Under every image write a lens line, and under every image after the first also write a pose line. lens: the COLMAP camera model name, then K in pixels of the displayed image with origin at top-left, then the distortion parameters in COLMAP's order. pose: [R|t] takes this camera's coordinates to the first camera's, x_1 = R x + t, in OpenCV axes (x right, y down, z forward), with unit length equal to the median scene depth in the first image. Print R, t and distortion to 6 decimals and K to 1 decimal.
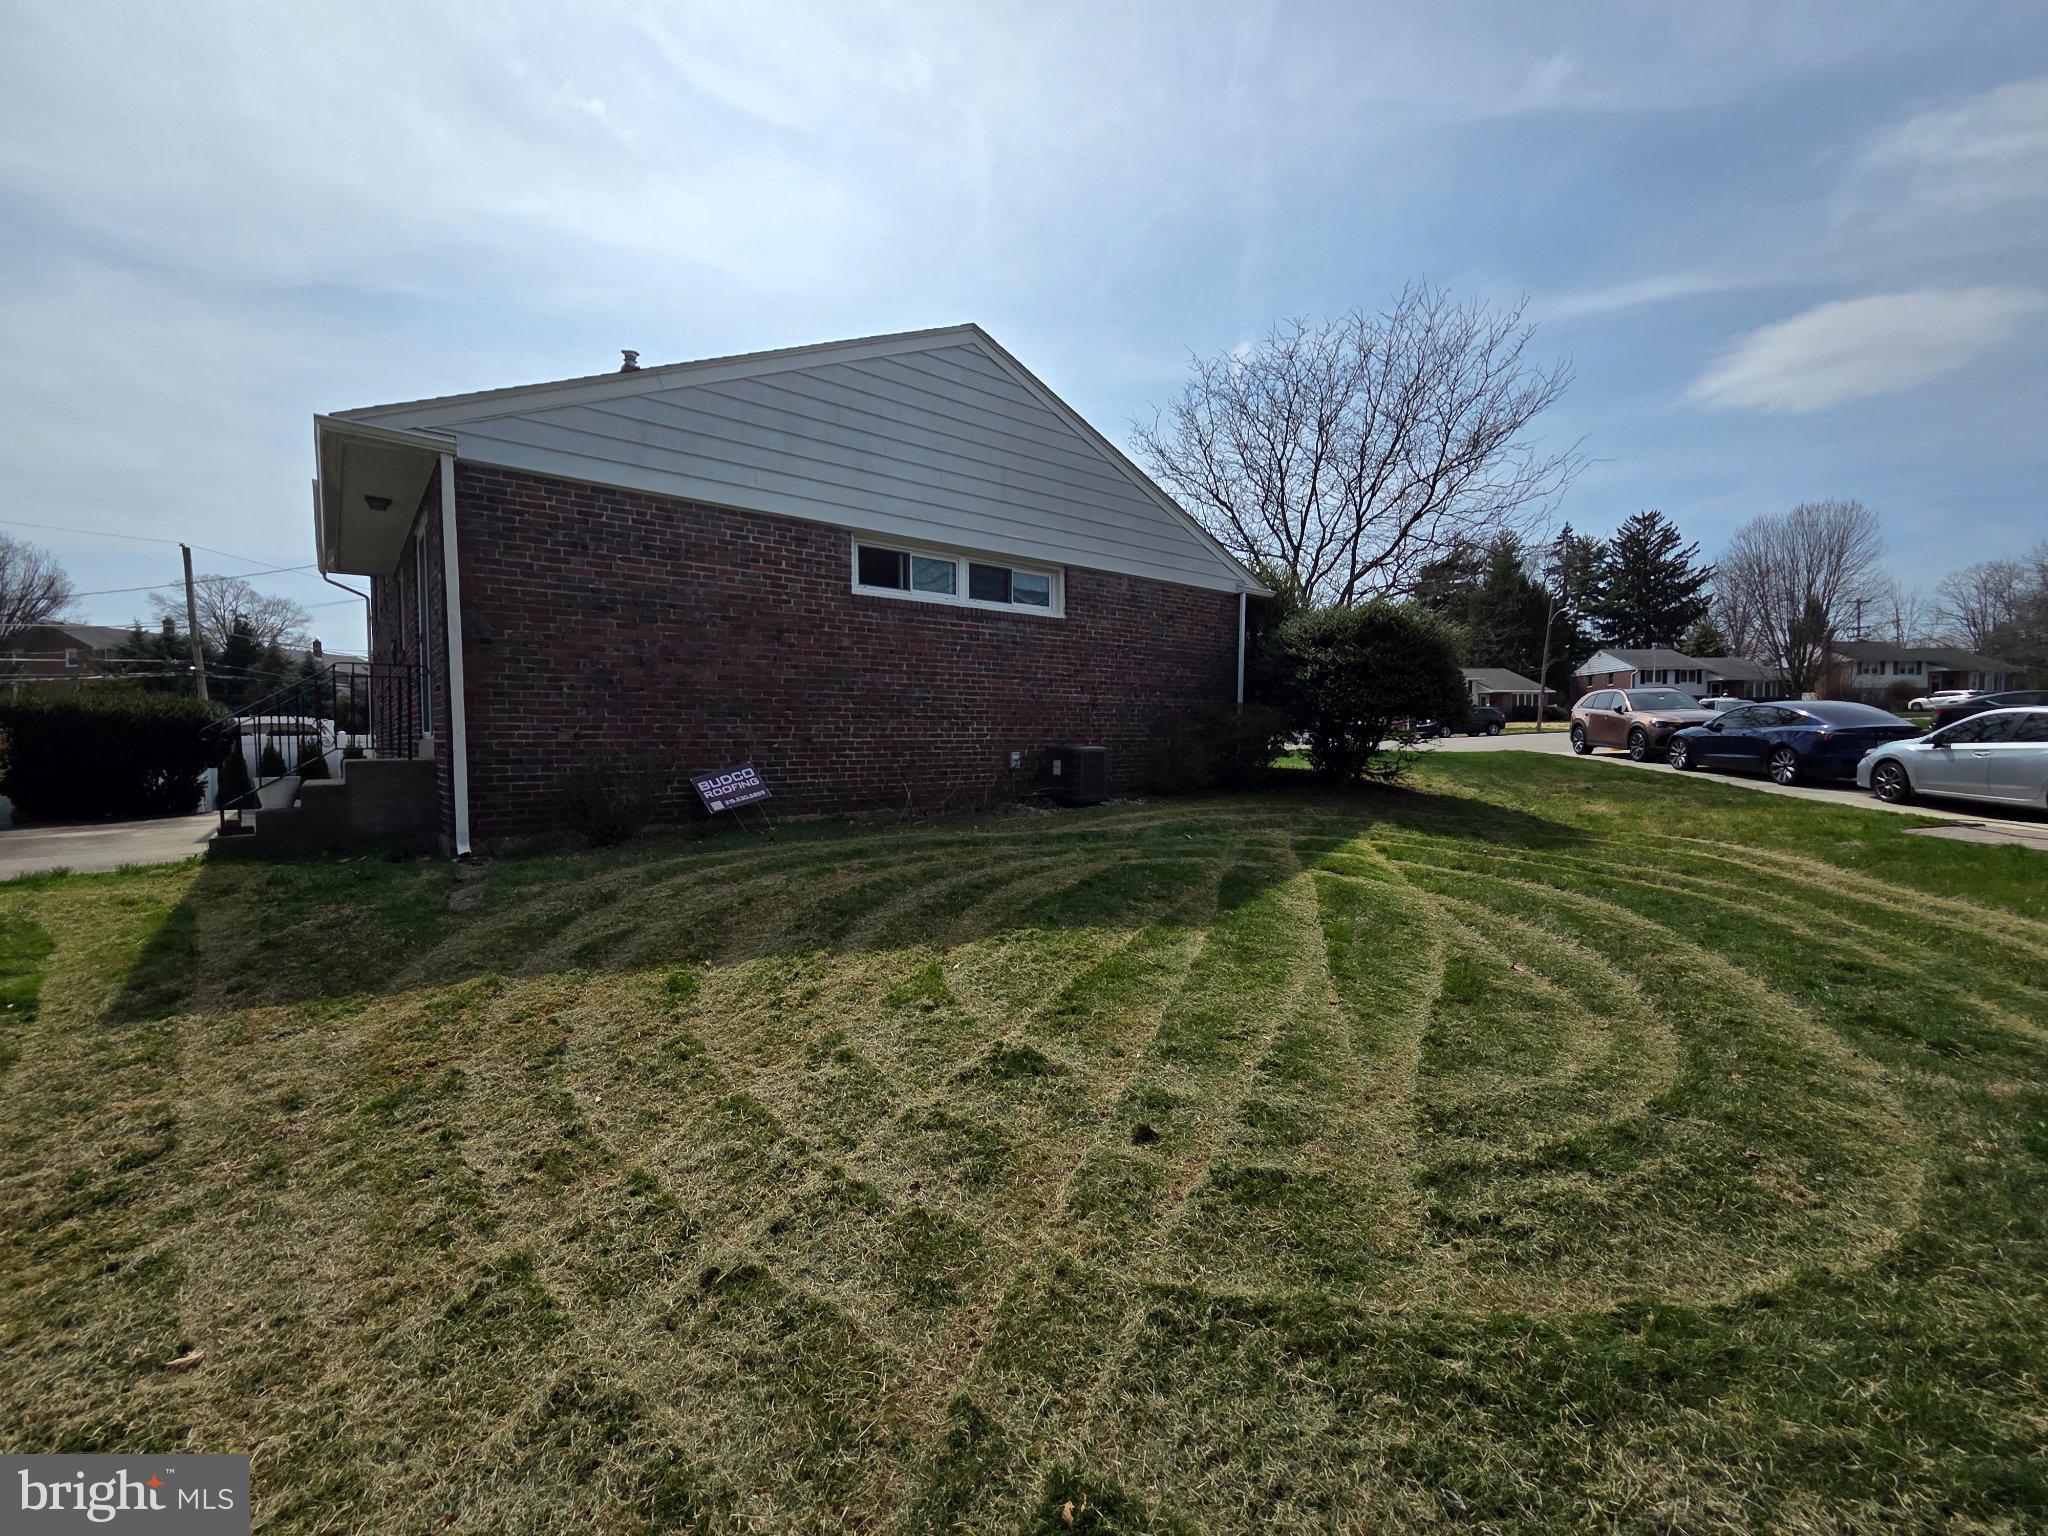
lens RADIAL K [[847.2, 0, 1024.0], [0, 847.2, 768.0], [0, 0, 1]] dist [-0.001086, -0.000093]
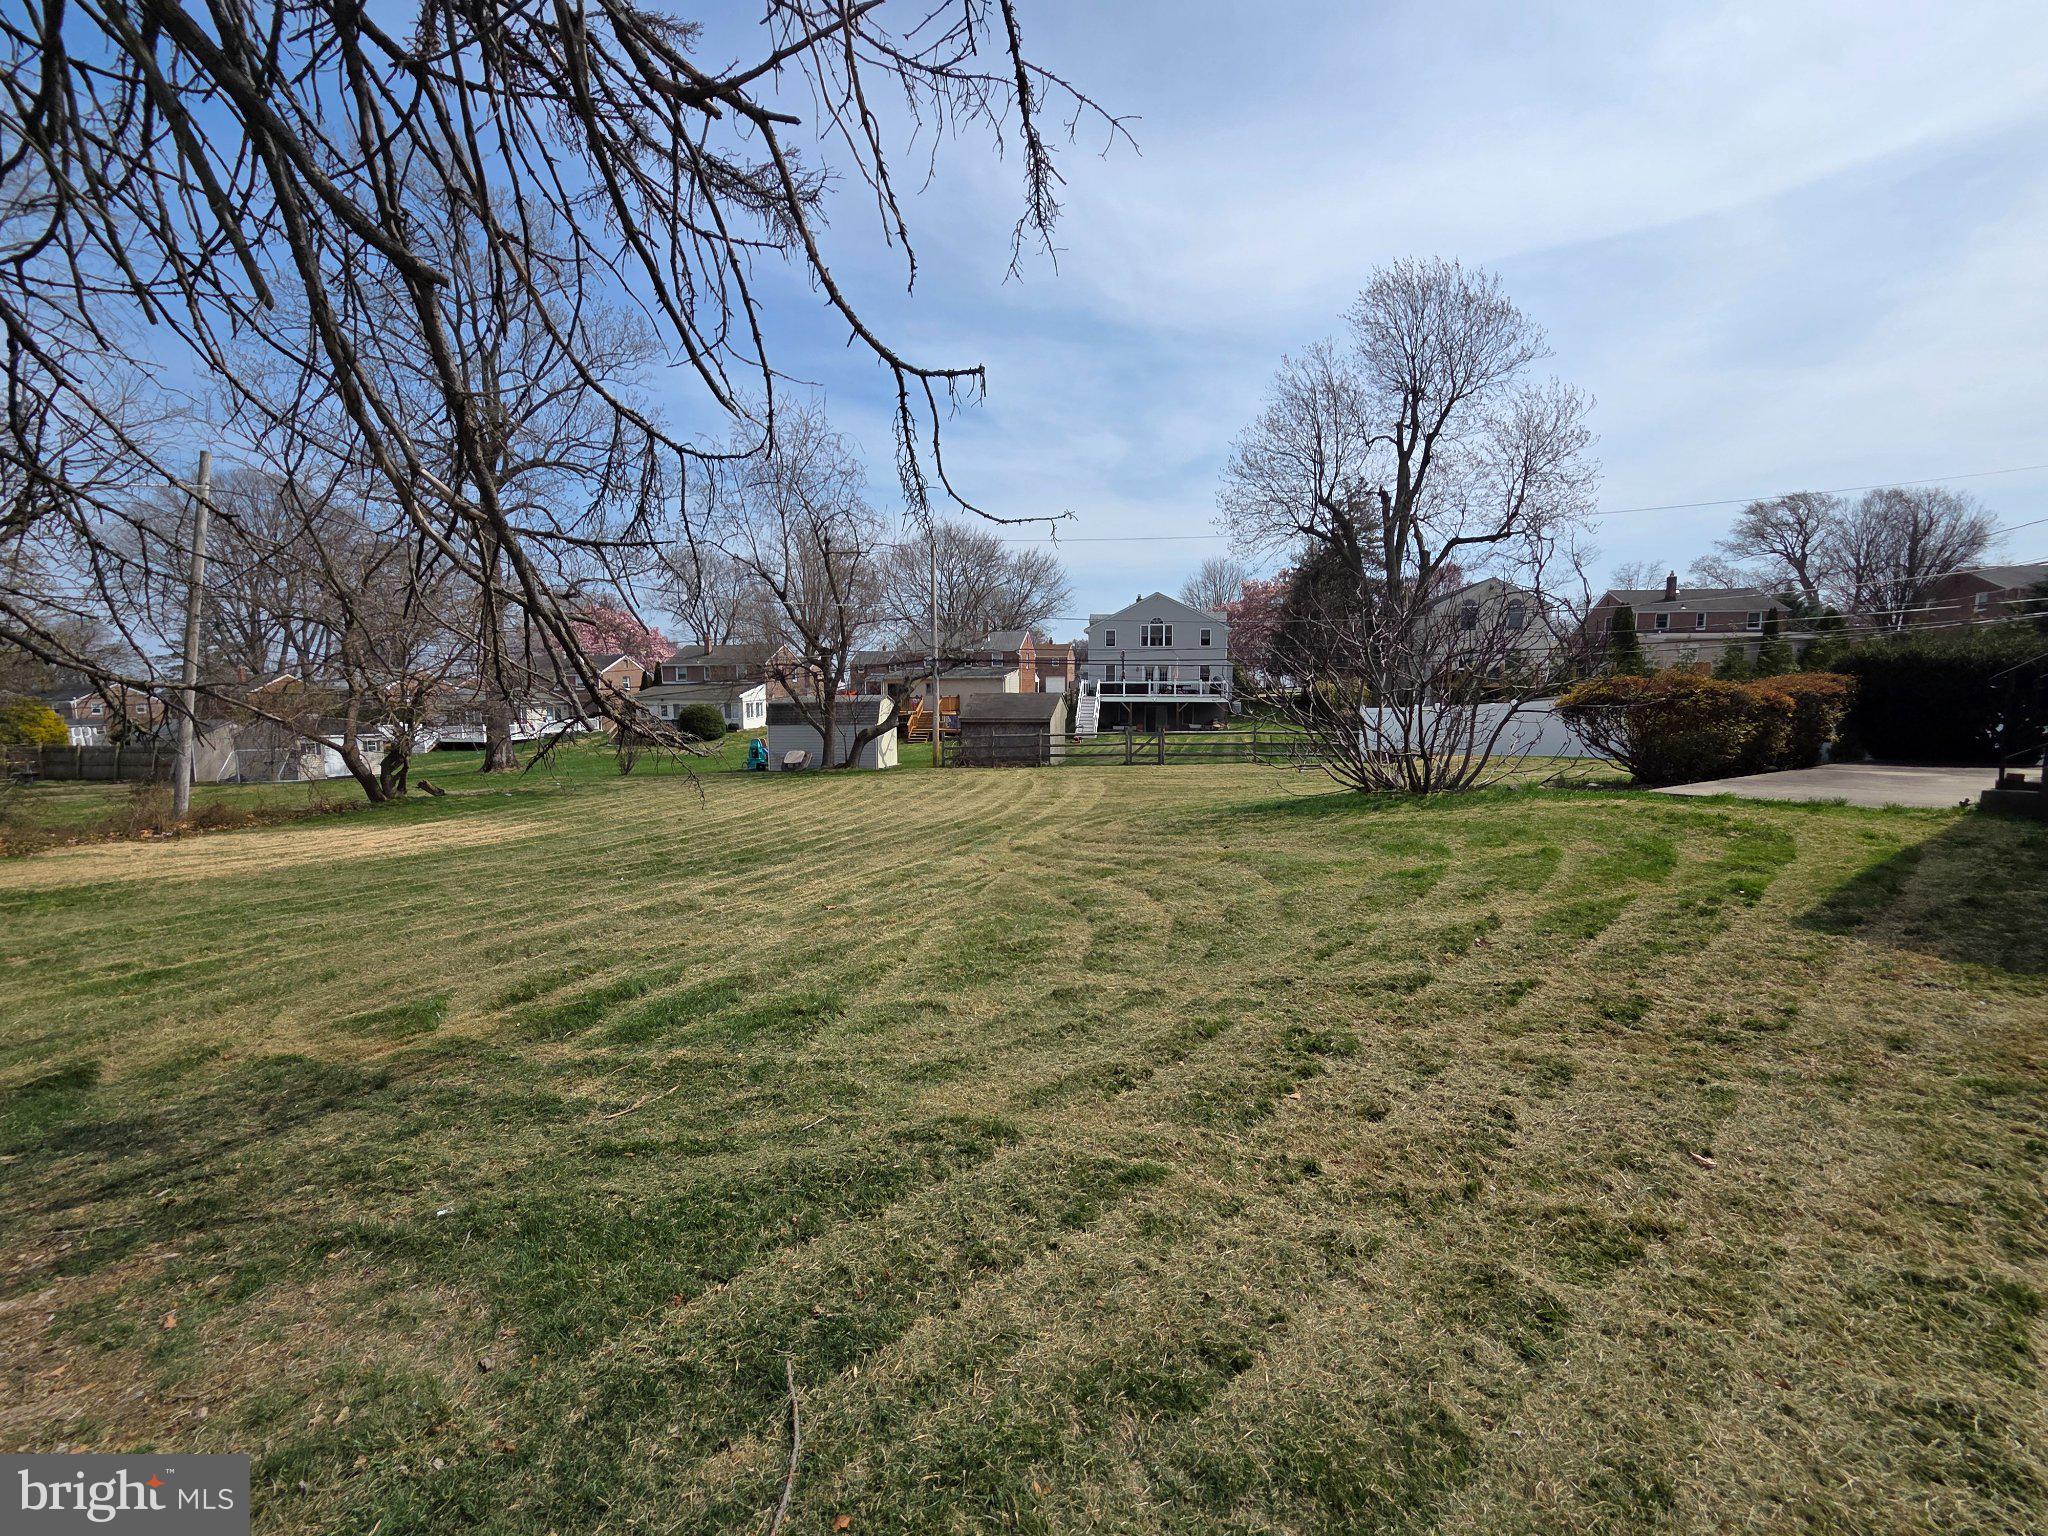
lens RADIAL K [[847.2, 0, 1024.0], [0, 847.2, 768.0], [0, 0, 1]] dist [-0.001086, -0.000093]
pose [[-0.120895, 0.100014, -0.987614, 0.312068], [-0.033929, 0.993914, 0.104805, -0.015306], [0.992085, 0.046179, -0.116766, 0.048306]]
